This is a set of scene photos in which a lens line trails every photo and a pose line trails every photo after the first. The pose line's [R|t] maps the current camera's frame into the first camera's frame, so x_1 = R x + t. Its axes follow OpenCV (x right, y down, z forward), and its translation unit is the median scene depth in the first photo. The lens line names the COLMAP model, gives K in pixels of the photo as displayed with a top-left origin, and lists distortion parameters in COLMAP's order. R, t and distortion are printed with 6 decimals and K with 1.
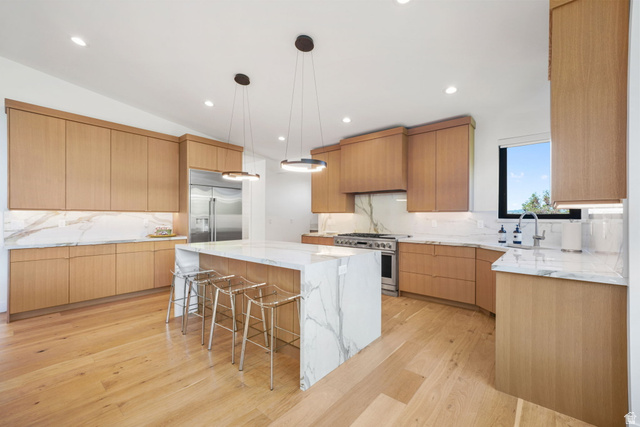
lens RADIAL K [[264.1, 0, 321.5], [0, 264.1, 217.1], [0, 0, 1]] dist [0.001716, 0.000368]
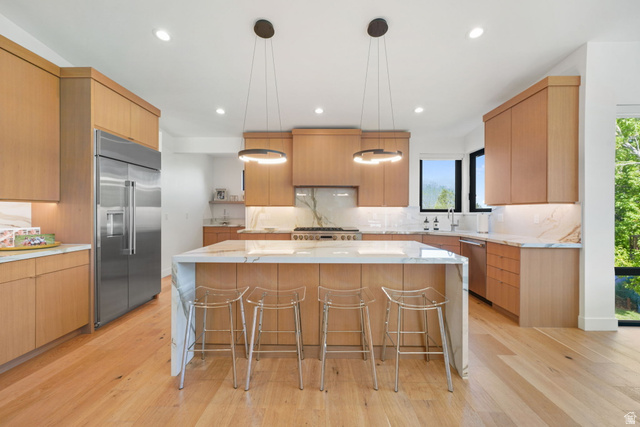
lens RADIAL K [[262.7, 0, 320.0], [0, 262.7, 213.5], [0, 0, 1]] dist [0.002607, 0.000324]
pose [[0.779606, -0.005765, 0.626243, -0.488679], [-0.001165, 0.999943, 0.010656, -0.001294], [-0.626269, -0.009038, 0.779555, 0.236069]]
